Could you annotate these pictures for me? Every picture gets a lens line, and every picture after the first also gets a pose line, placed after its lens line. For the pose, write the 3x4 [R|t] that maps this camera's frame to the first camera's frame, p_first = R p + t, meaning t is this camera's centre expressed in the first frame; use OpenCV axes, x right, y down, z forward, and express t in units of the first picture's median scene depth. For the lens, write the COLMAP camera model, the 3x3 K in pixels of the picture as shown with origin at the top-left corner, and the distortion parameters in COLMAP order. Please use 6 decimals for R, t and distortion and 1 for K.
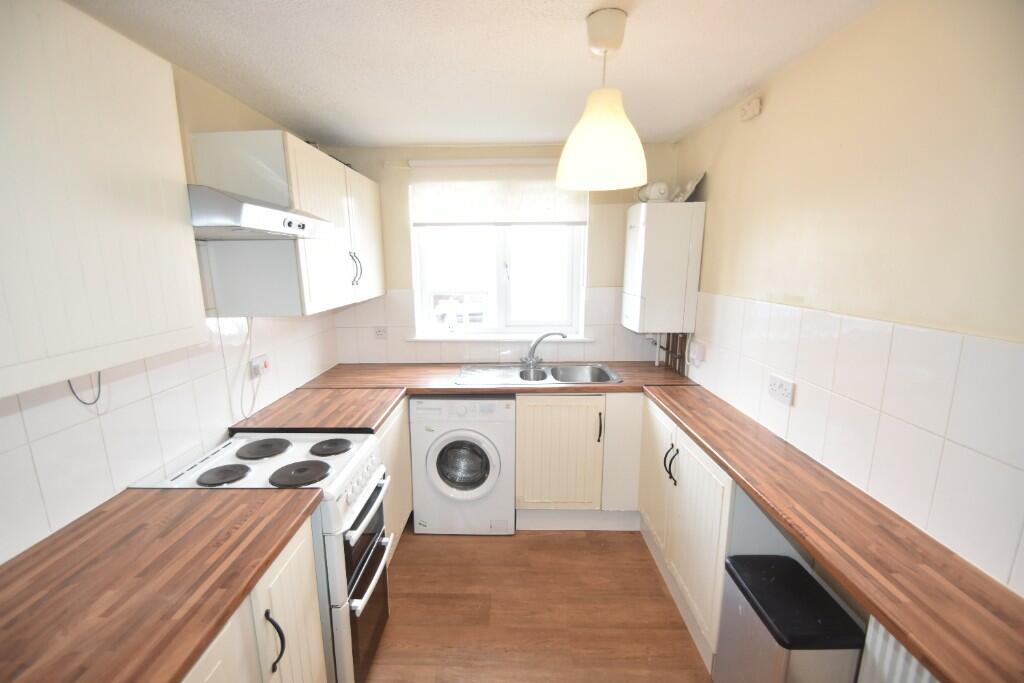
lens RADIAL K [[447.9, 0, 501.2], [0, 447.9, 355.1], [0, 0, 1]] dist [-0.000987, -0.000244]
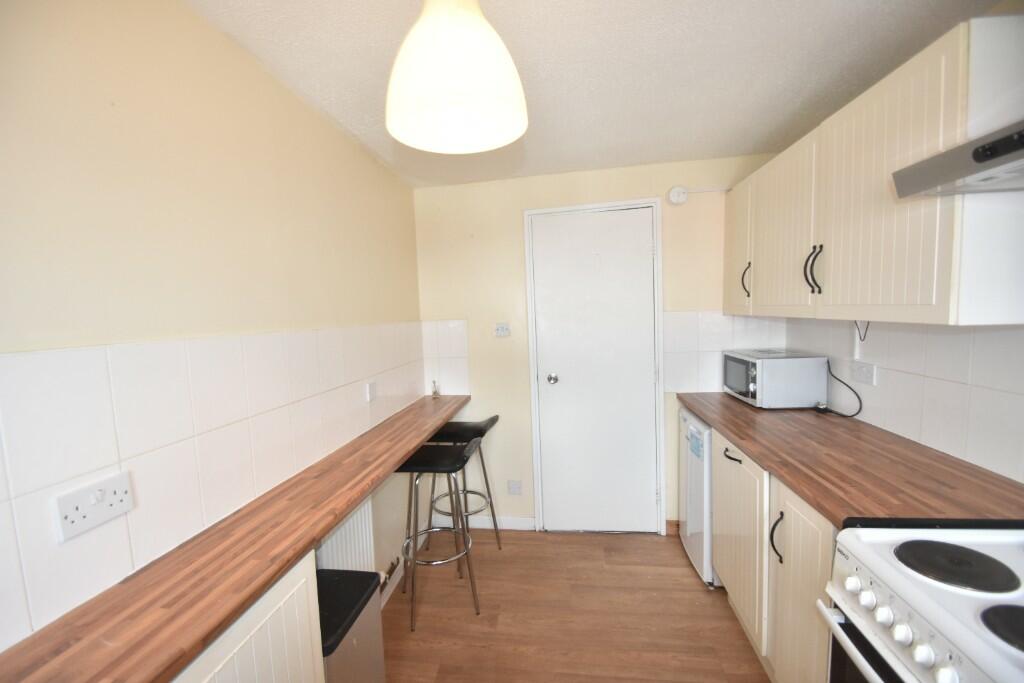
lens RADIAL K [[447.9, 0, 501.2], [0, 447.9, 355.1], [0, 0, 1]] dist [-0.000987, -0.000244]
pose [[-0.990045, 0.035037, 0.136323, 0.104188], [0.075065, 0.950726, 0.300809, -0.319277], [-0.119066, 0.308048, -0.943891, 2.053723]]
